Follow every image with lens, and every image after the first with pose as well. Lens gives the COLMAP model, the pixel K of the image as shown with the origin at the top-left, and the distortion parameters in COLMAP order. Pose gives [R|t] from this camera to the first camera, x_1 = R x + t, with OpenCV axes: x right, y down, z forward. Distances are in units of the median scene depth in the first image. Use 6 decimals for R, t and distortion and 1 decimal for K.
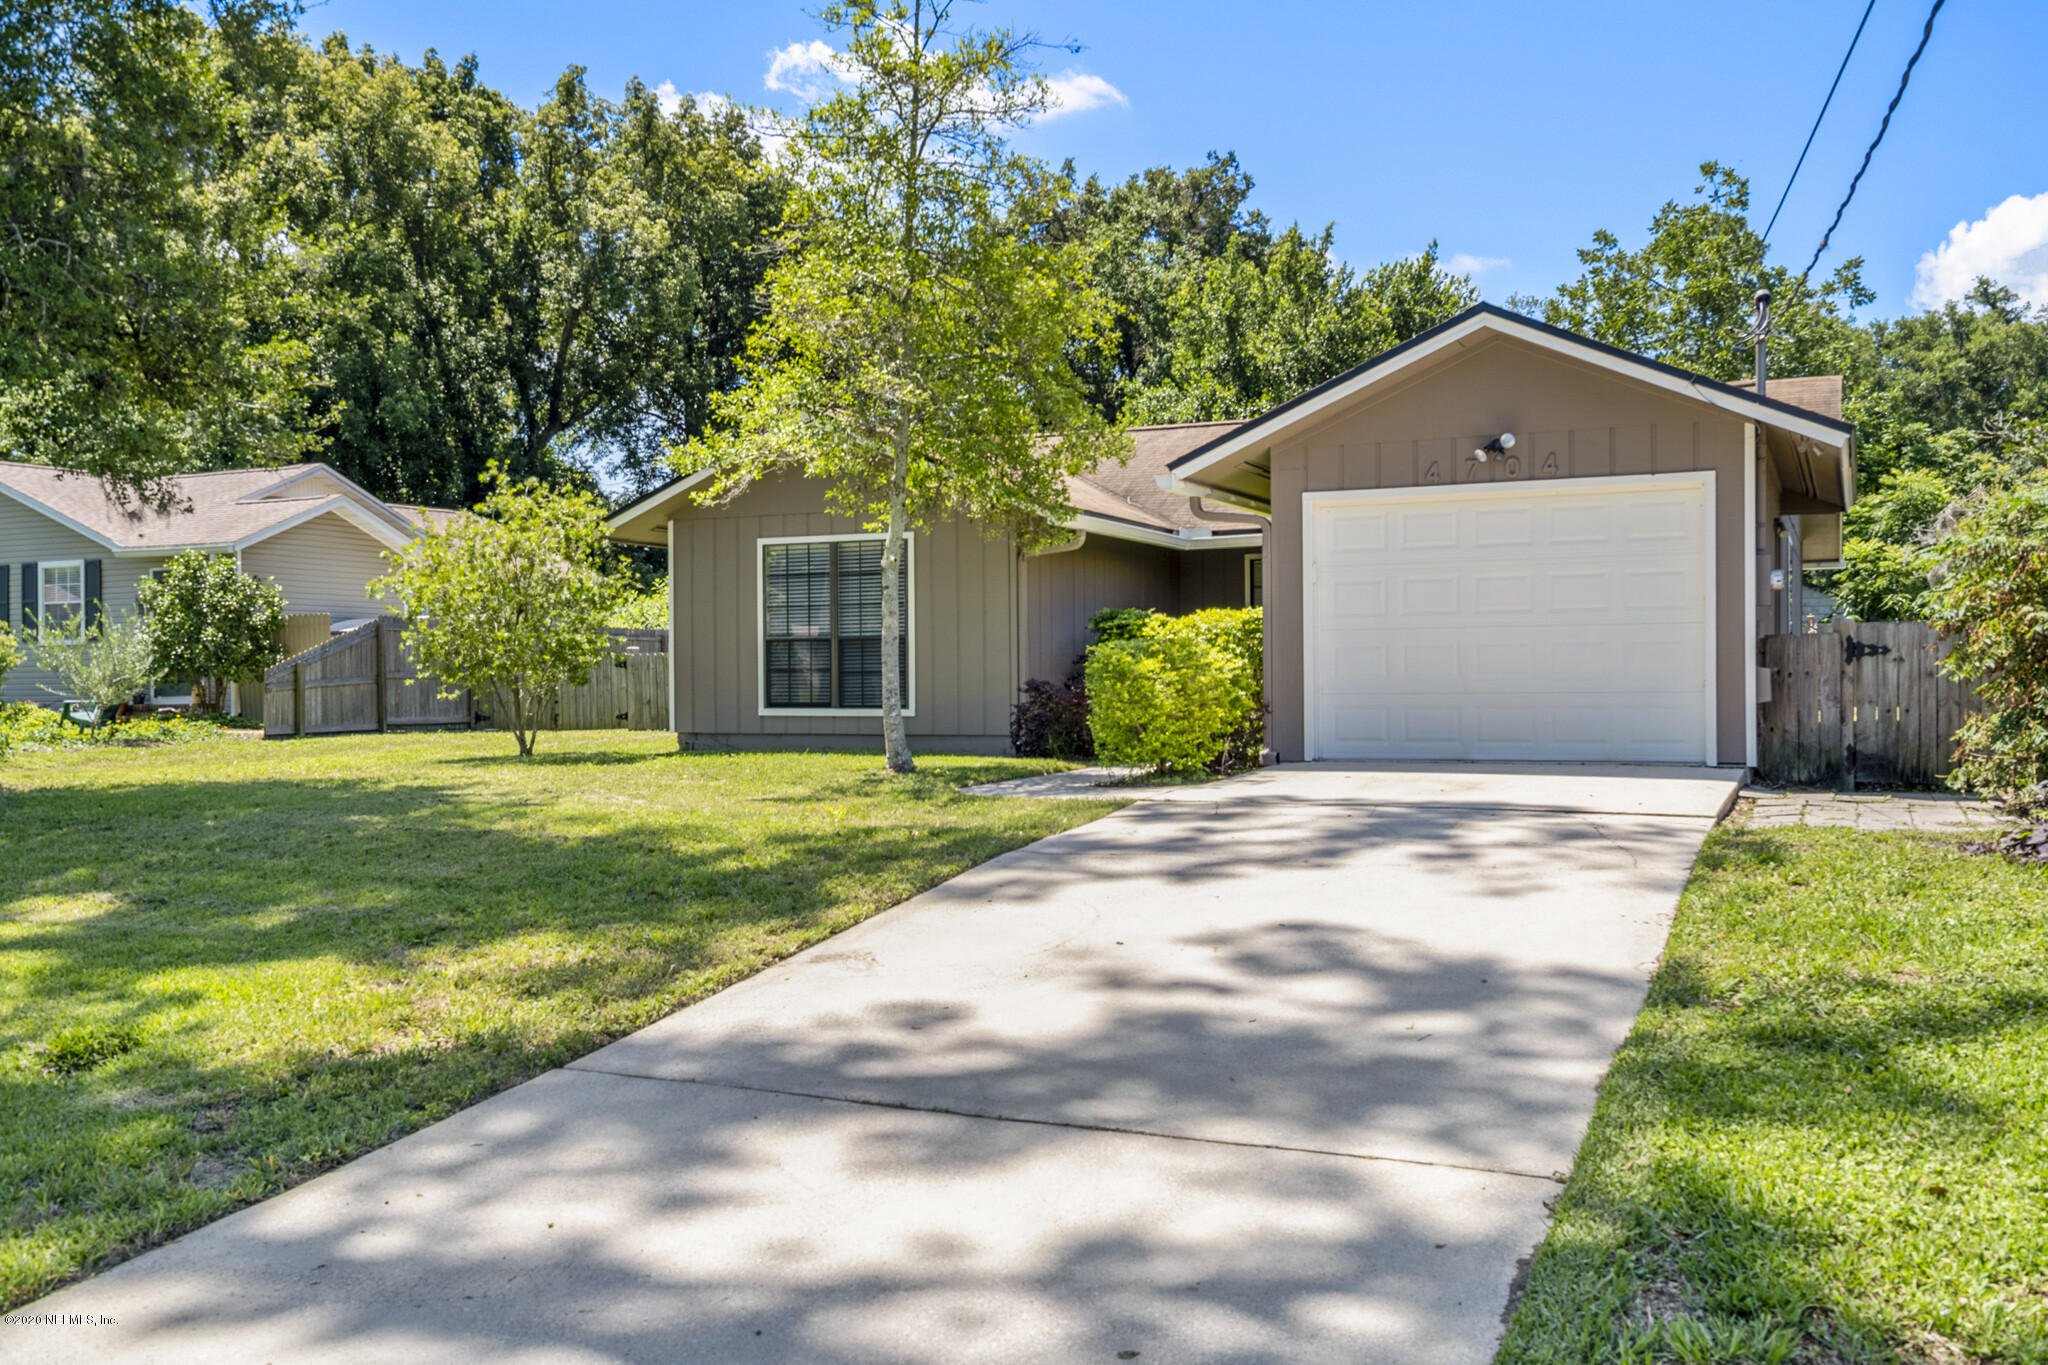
lens RADIAL K [[1819.3, 0, 1024.0], [0, 1819.3, 682.5], [0, 0, 1]] dist [0.007938, 0.007967]
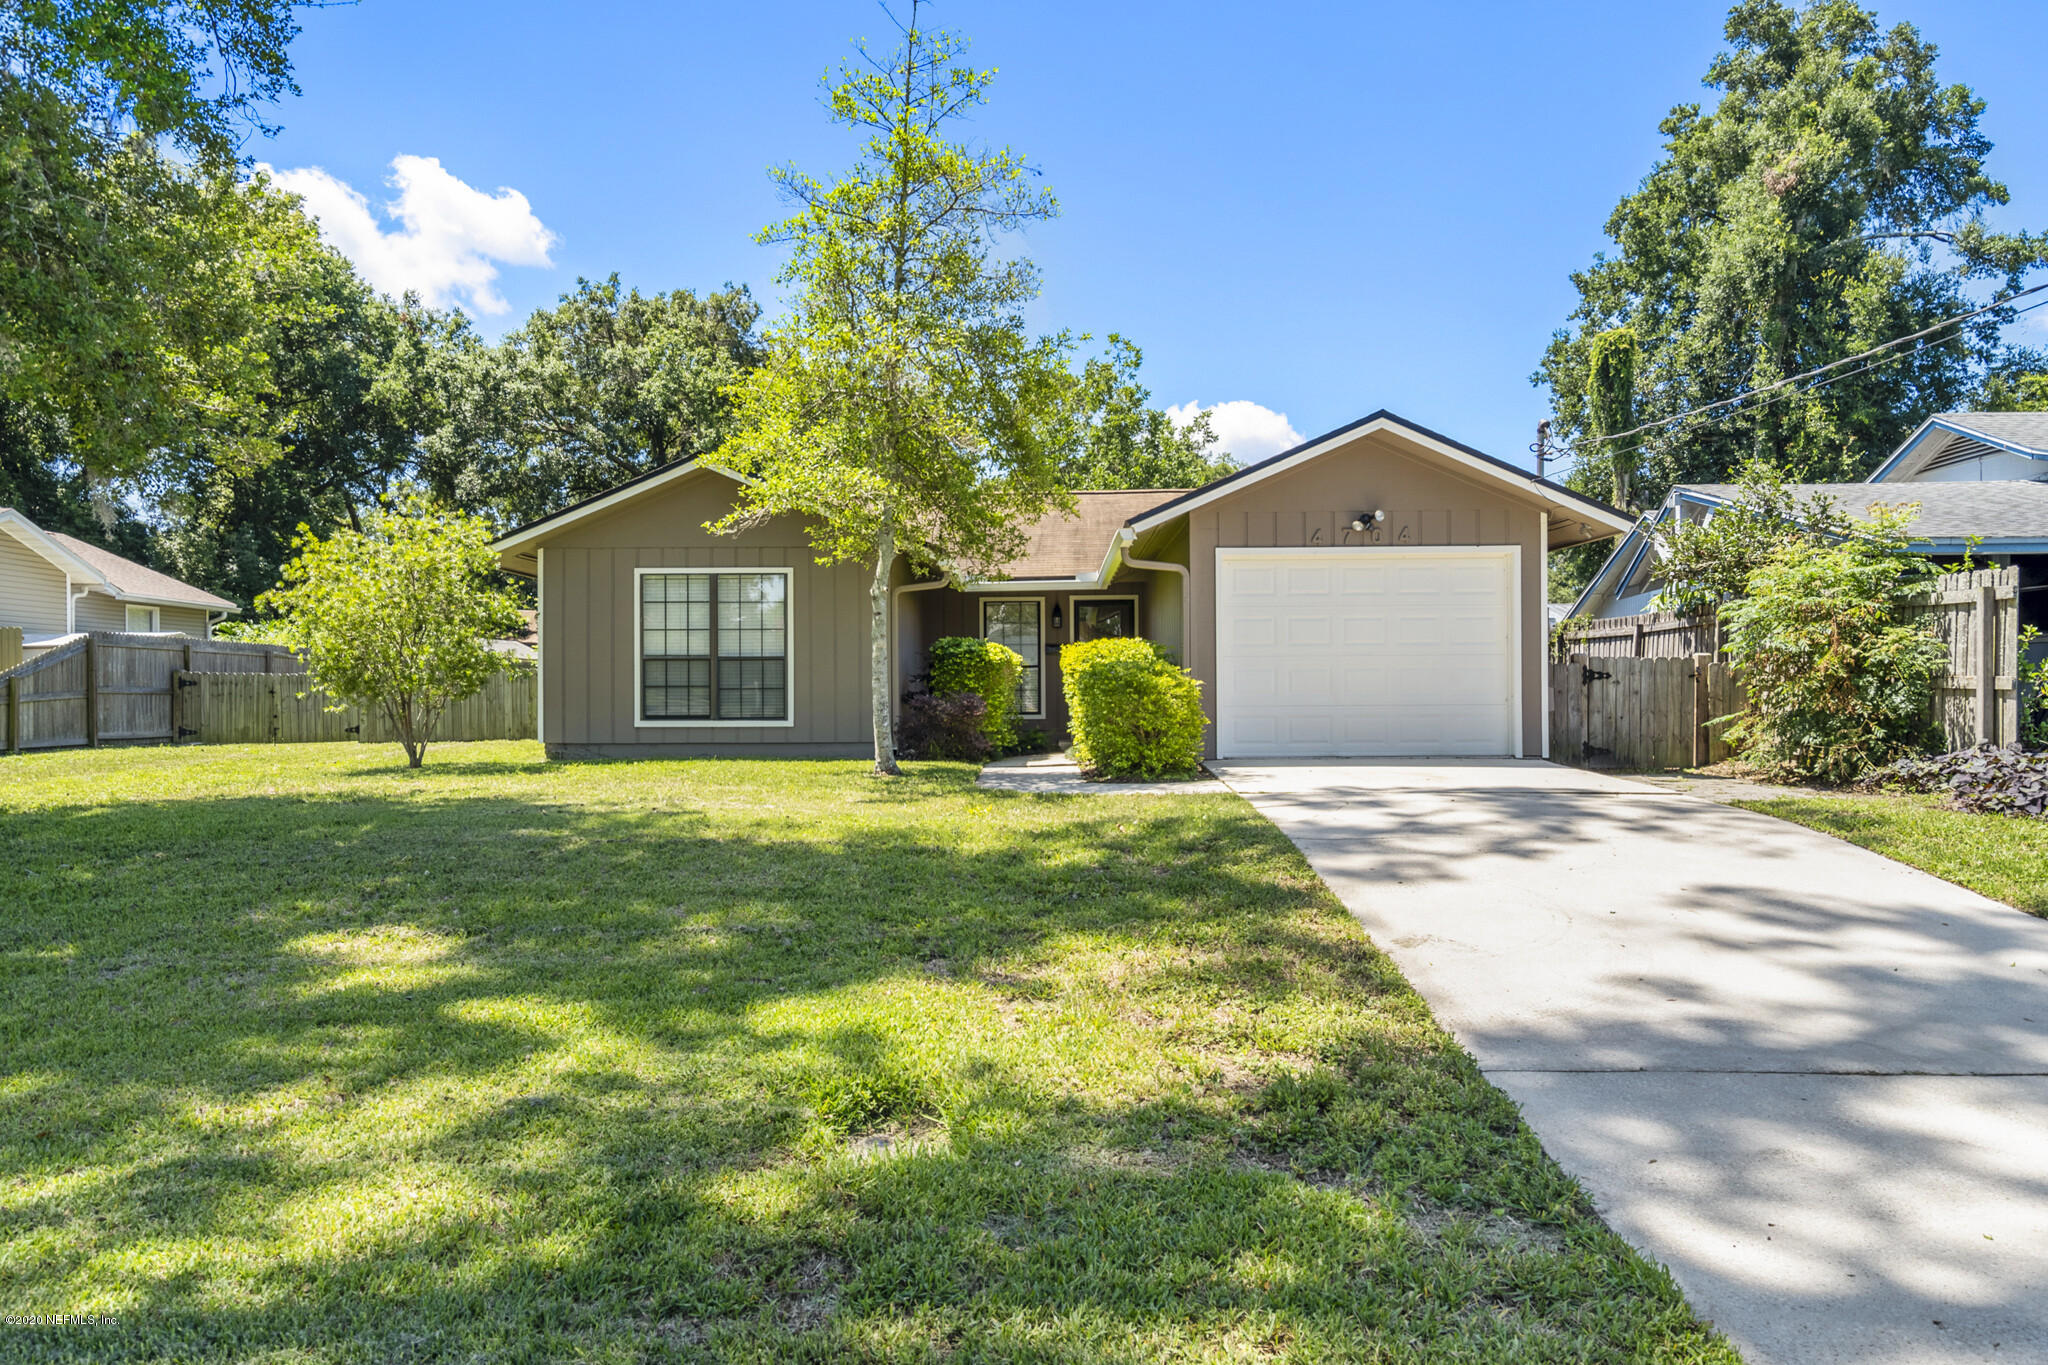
lens RADIAL K [[1366.9, 0, 1024.1], [0, 1366.9, 690.8], [0, 0, 1]] dist [0.006702, 0.000617]
pose [[0.913435, 0.005008, 0.406954, -0.280391], [-0.001506, 0.999959, -0.008925, 0.003370], [-0.406982, 0.007539, 0.913405, 0.143571]]
